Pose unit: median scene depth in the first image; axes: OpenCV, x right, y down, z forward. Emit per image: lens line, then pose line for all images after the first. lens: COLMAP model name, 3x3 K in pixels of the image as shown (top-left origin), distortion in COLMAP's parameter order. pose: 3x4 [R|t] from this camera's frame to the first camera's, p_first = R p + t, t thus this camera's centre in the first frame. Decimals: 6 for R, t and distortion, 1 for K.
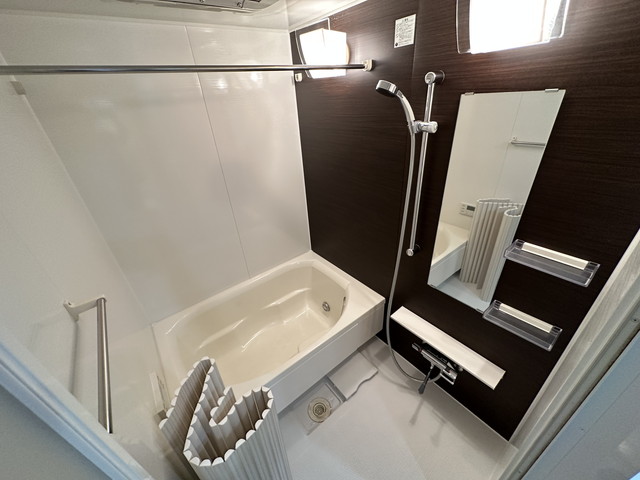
lens RADIAL K [[254.8, 0, 319.3], [0, 254.8, 240.0], [0, 0, 1]] dist [-0.004483, 0.000790]
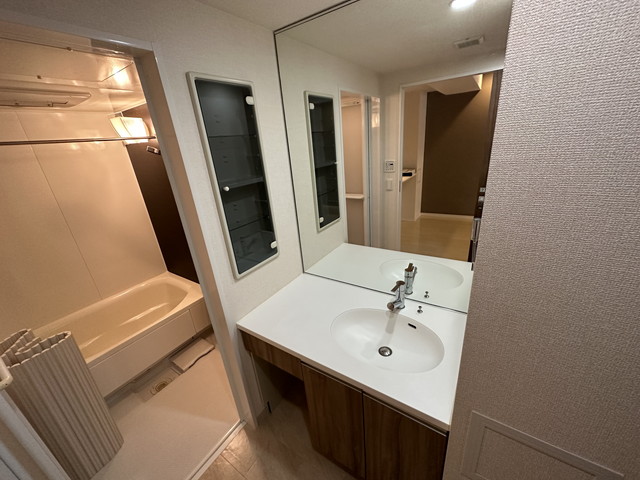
lens RADIAL K [[254.8, 0, 319.8], [0, 254.8, 236.1], [0, 0, 1]] dist [-0.004483, 0.000790]
pose [[0.947296, -0.125664, 0.294685, 0.472238], [0.177073, 0.971957, -0.154742, 0.288115], [-0.266976, 0.198767, 0.942982, -0.539933]]
